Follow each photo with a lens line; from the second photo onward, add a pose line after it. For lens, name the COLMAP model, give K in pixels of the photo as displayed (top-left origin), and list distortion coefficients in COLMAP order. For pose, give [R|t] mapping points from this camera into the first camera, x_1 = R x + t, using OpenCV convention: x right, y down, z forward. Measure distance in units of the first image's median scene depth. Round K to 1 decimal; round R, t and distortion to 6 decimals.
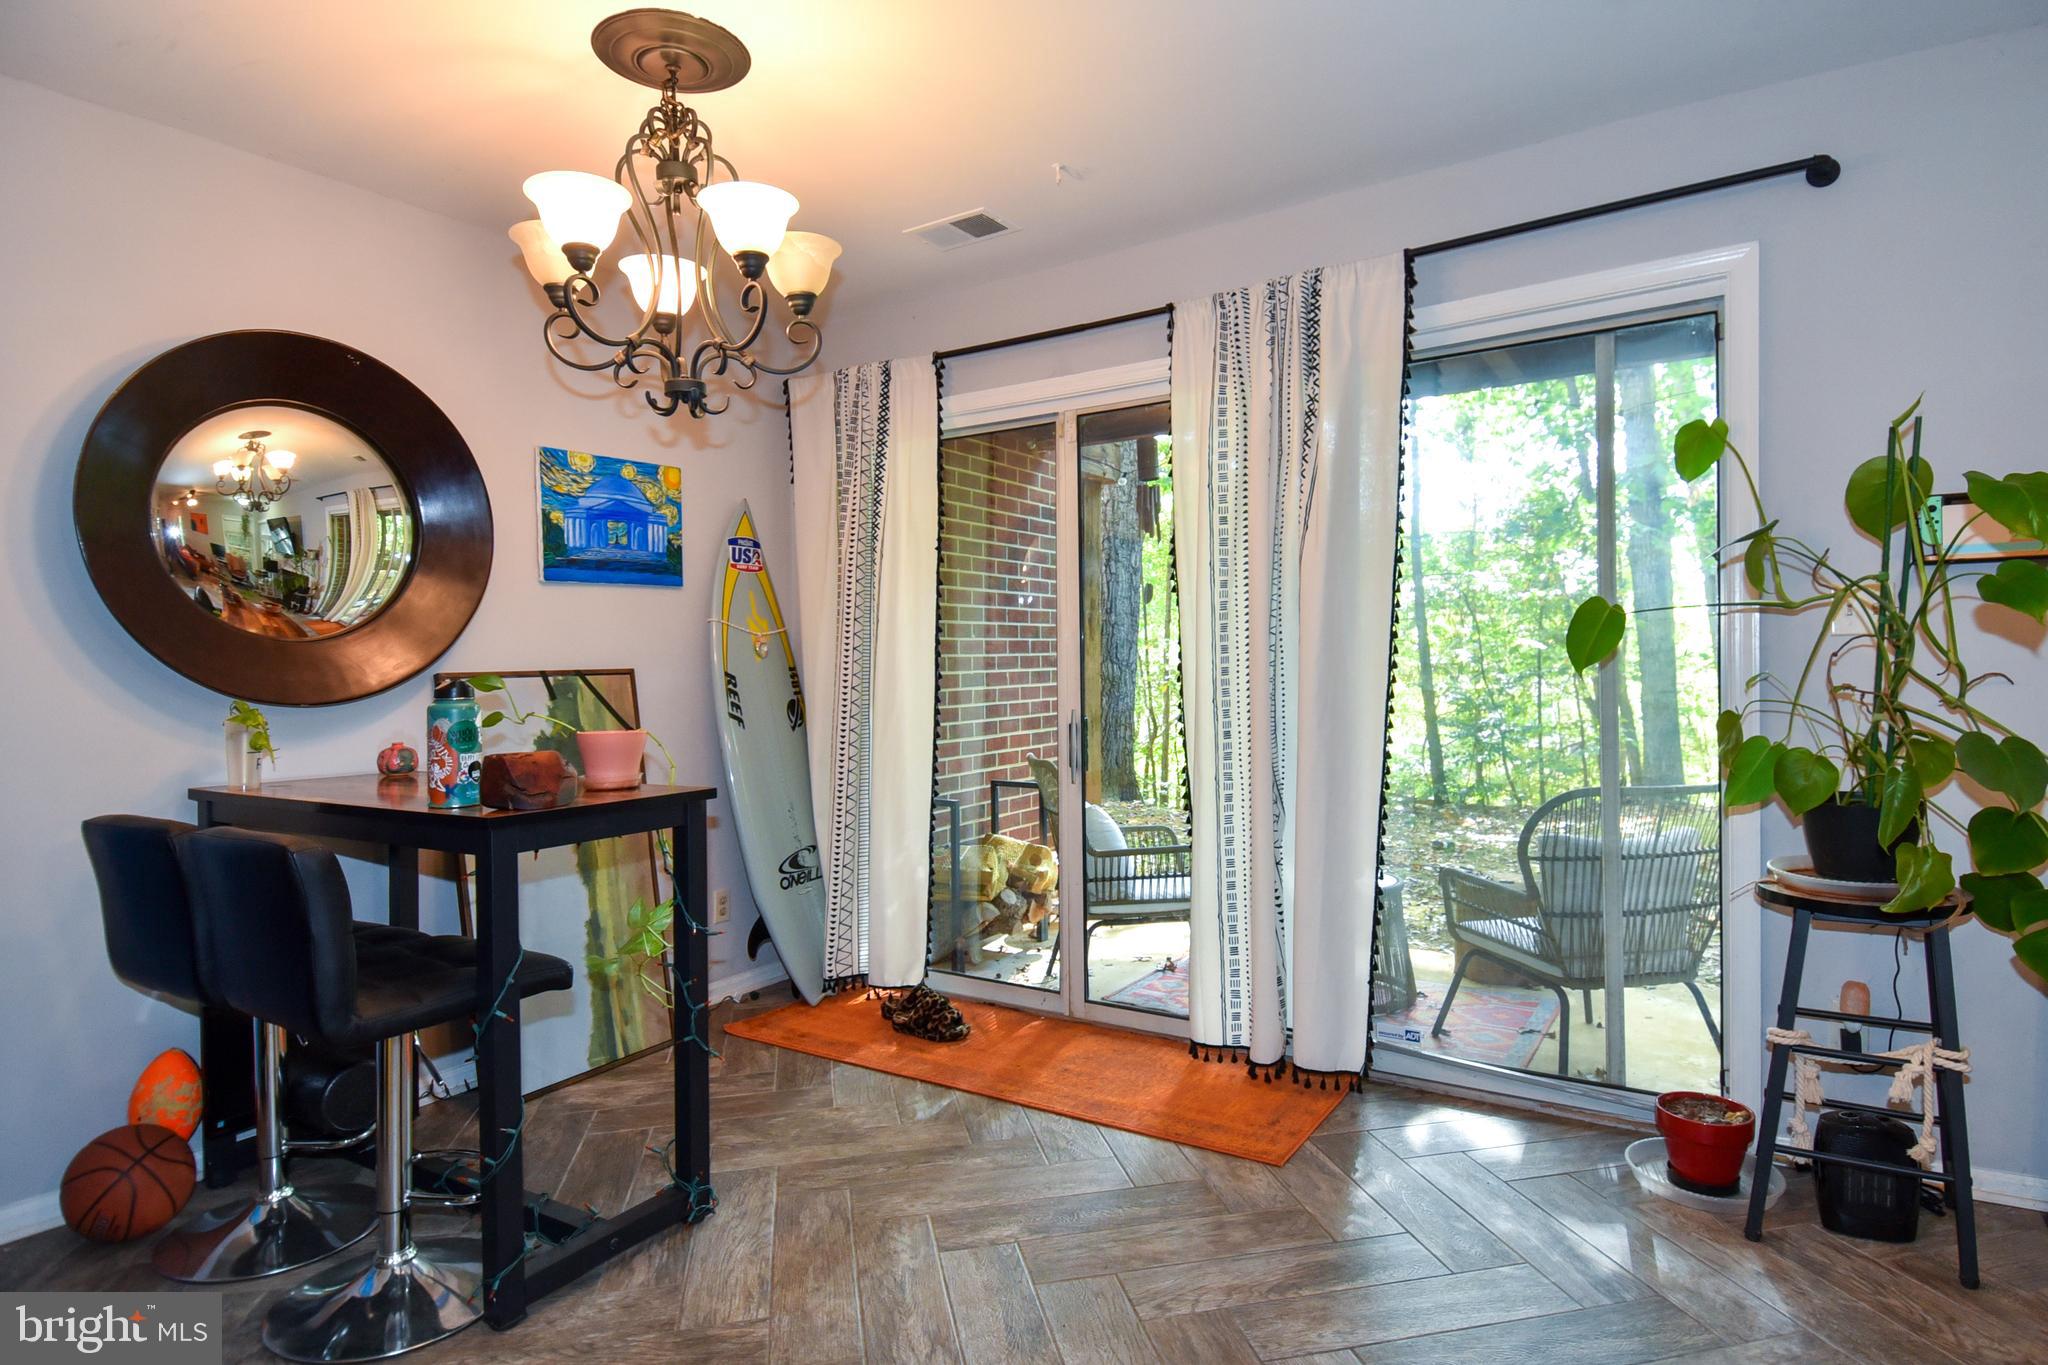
lens RADIAL K [[1046.4, 0, 1032.9], [0, 1046.4, 653.5], [0, 0, 1]] dist [0.055200, -0.054597]
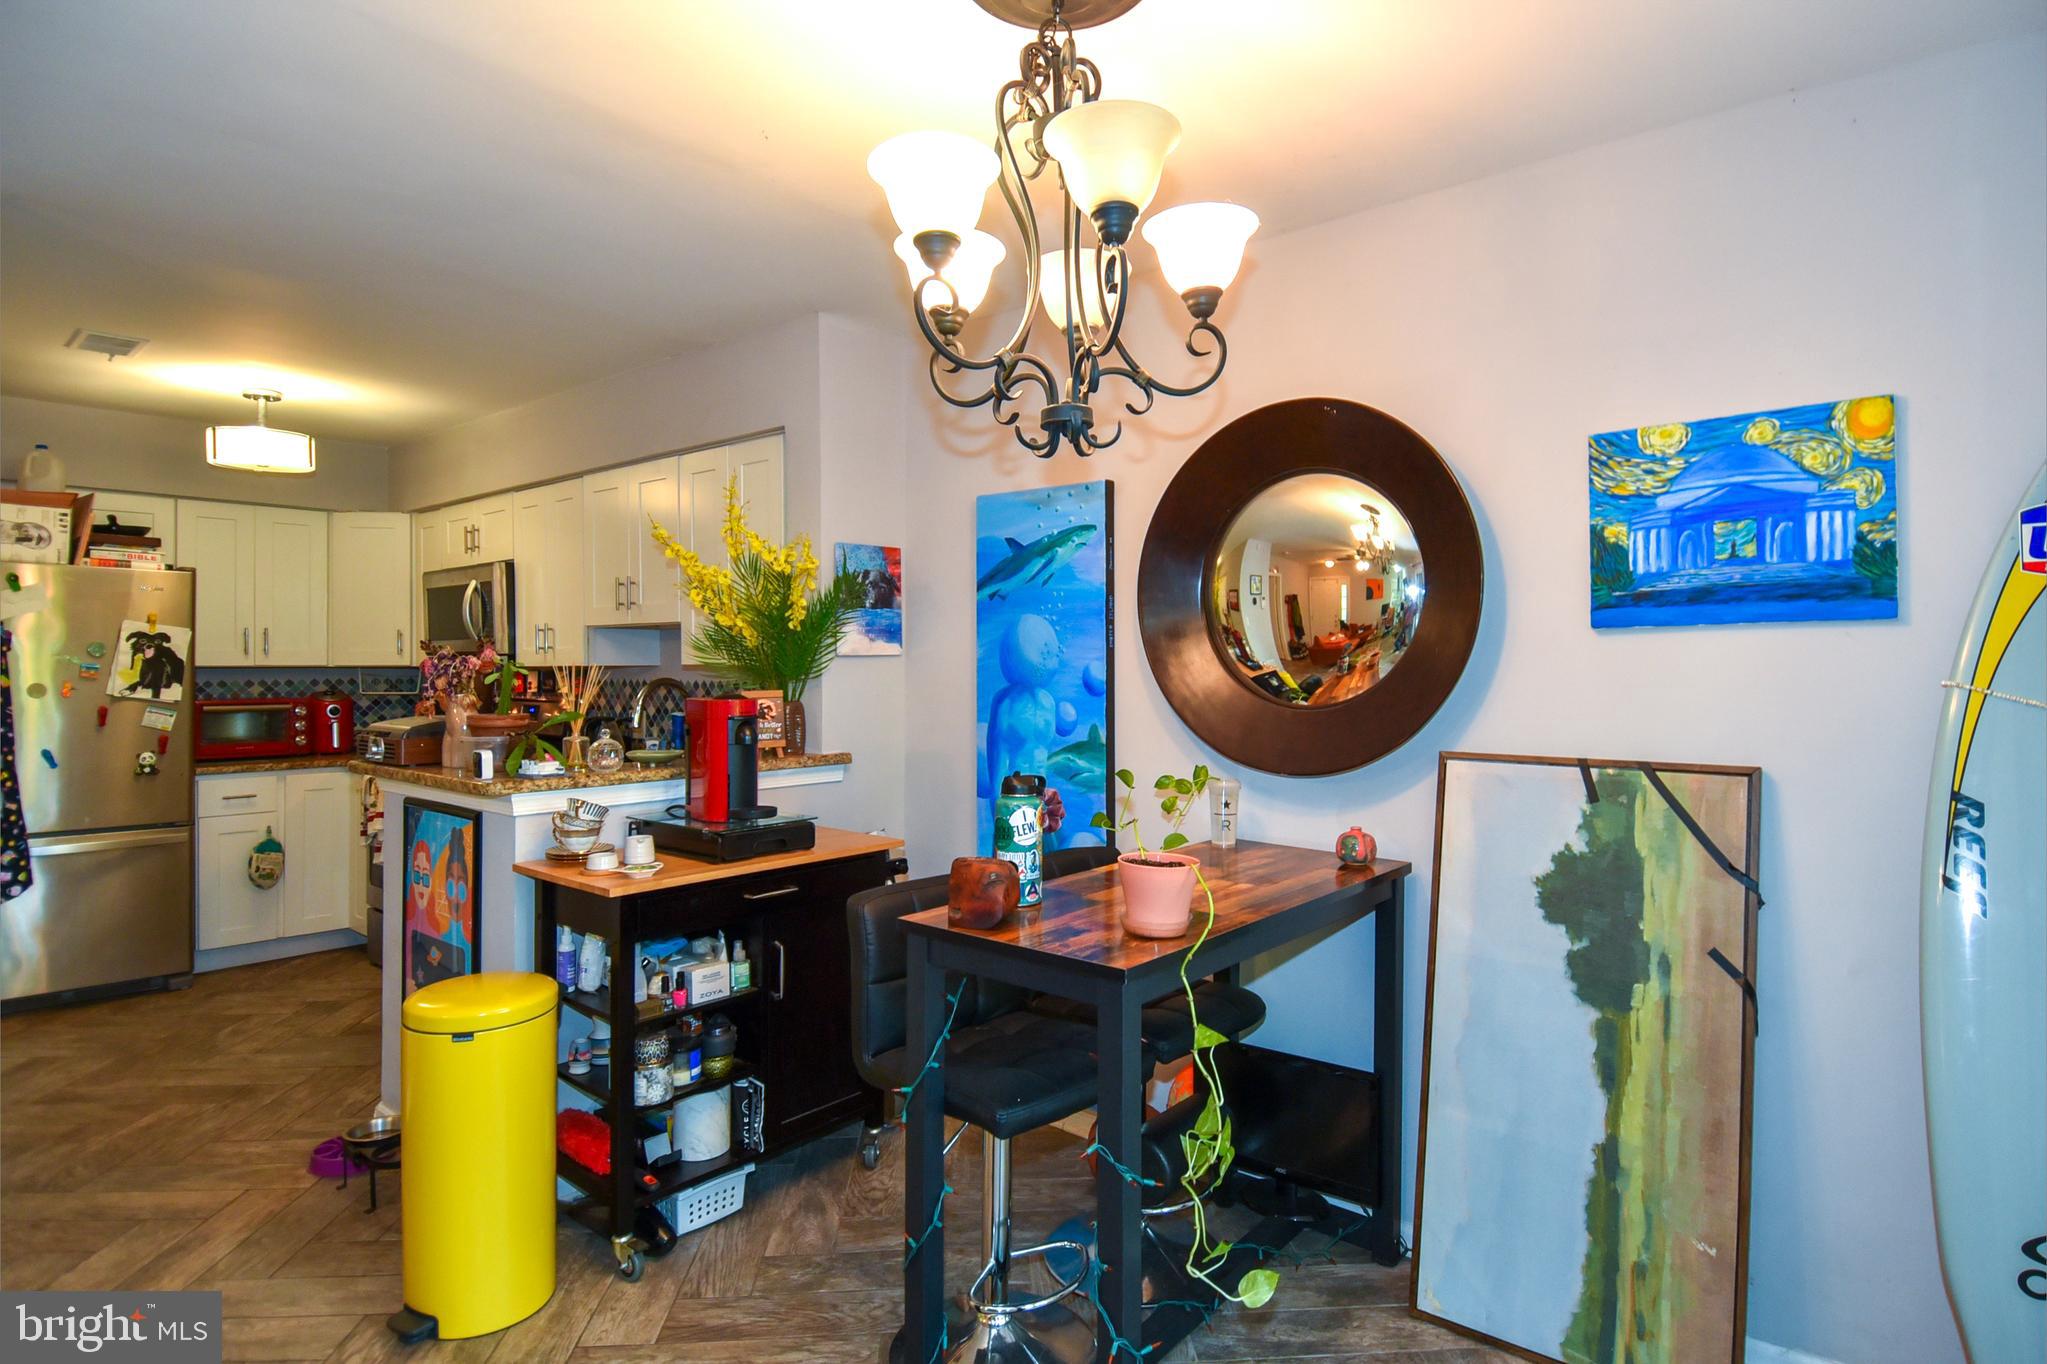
lens RADIAL K [[1045.9, 0, 1032.4], [0, 1045.9, 653.0], [0, 0, 1]] dist [0.055200, -0.054597]
pose [[-0.095637, 0.010476, -0.995361, 0.260424], [0.012070, 0.999883, 0.009364, -0.062880], [0.995343, -0.011118, -0.095752, 0.690218]]
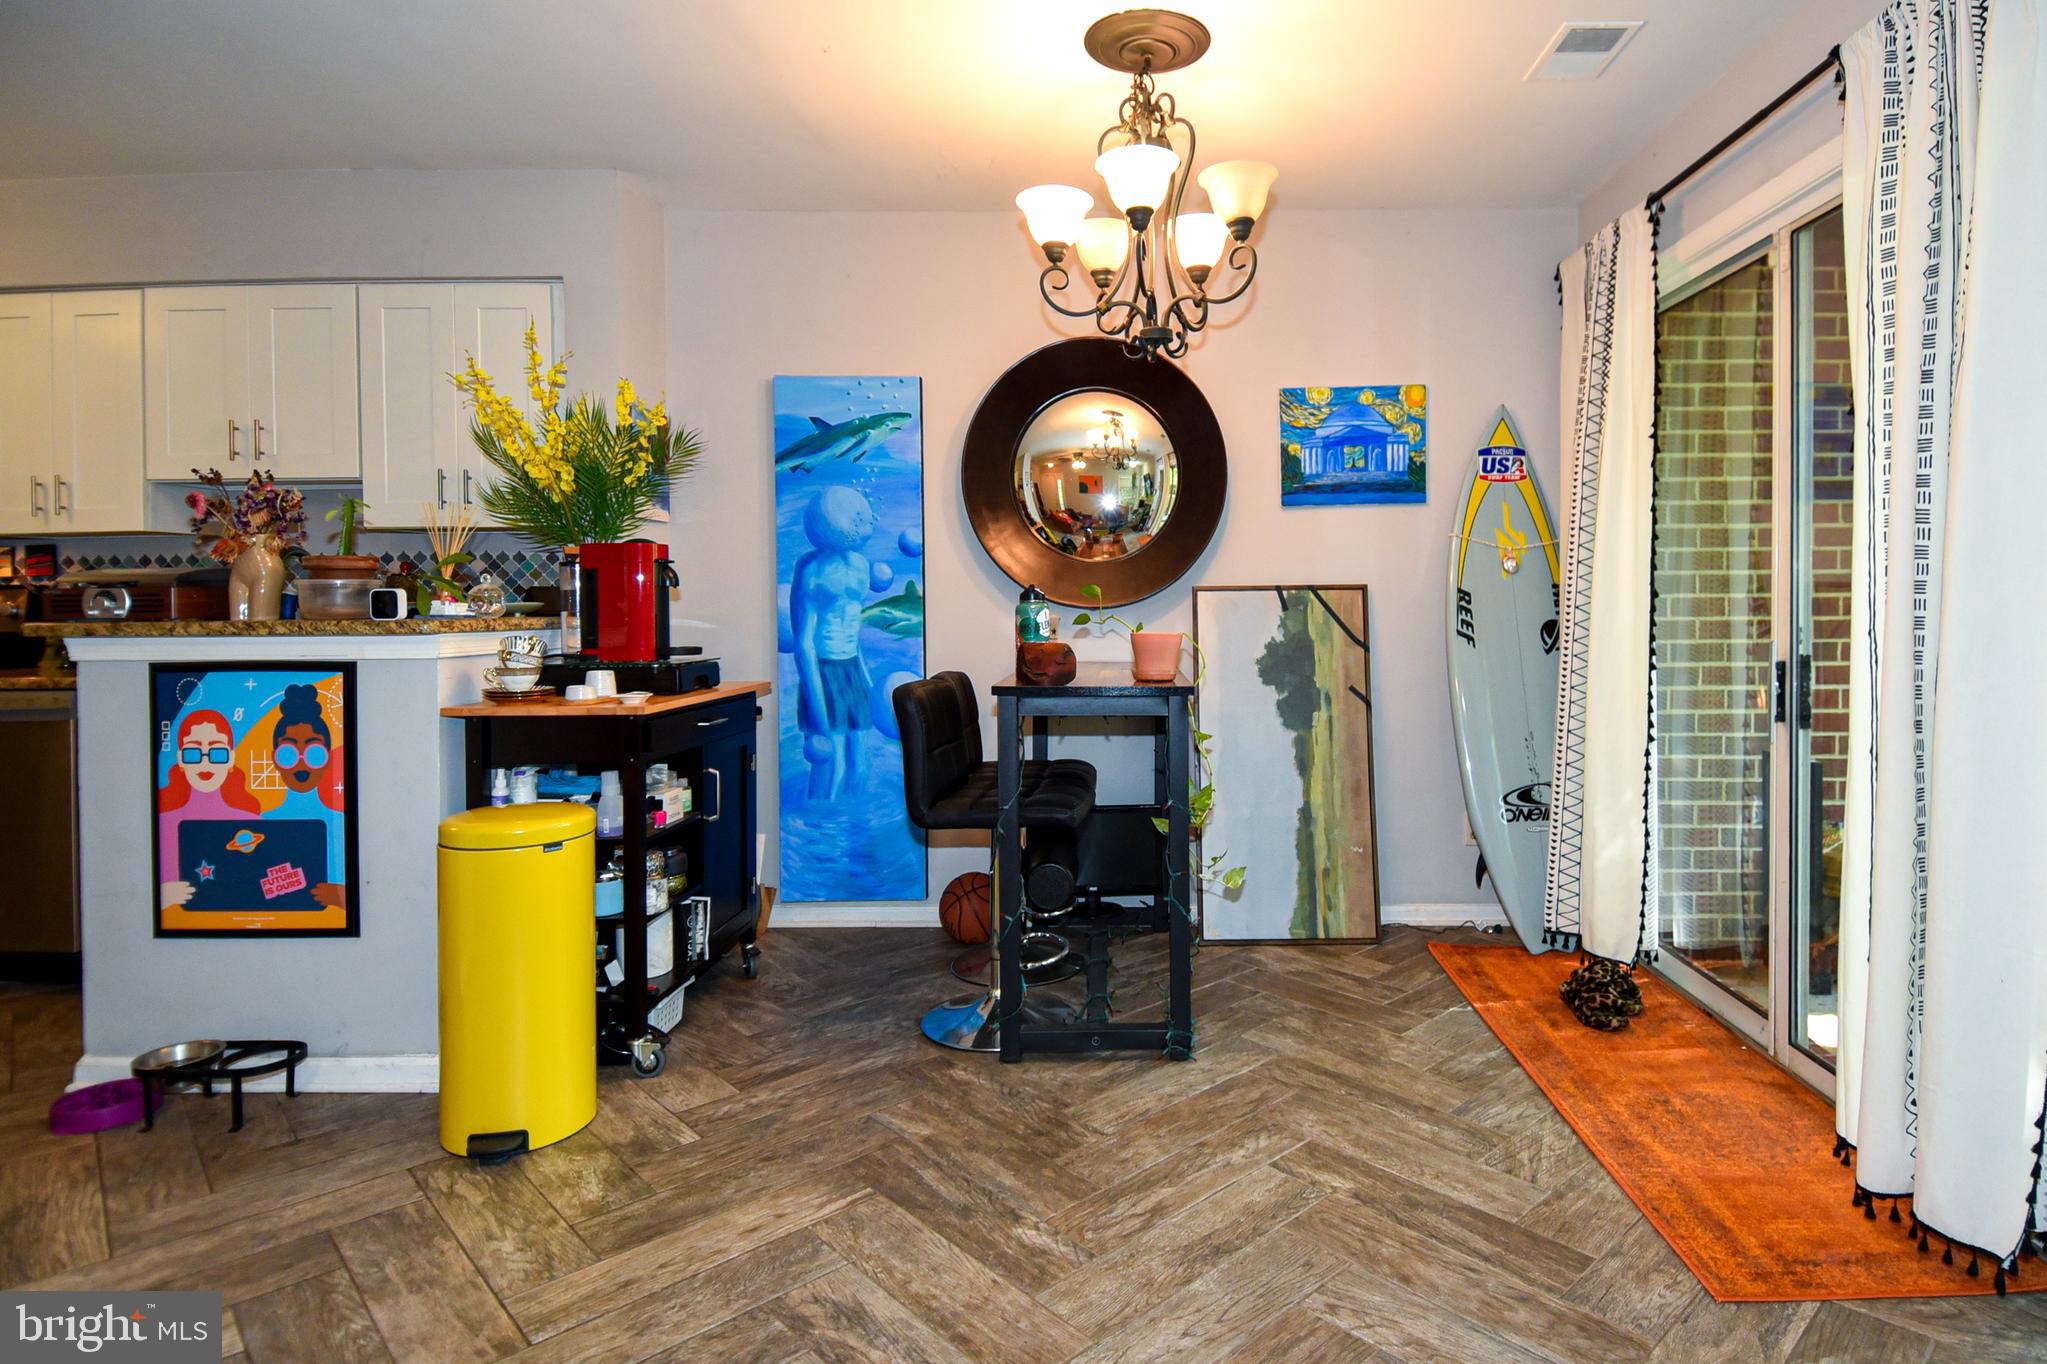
lens RADIAL K [[1093.2, 0, 1117.9], [0, 1093.2, 605.5], [0, 0, 1]] dist [0.036344, -0.000873]
pose [[0.556977, 0.019746, -0.830293, 0.416566], [0.003326, 0.999656, 0.026005, 0.006820], [0.830521, -0.017246, 0.556720, 0.190057]]
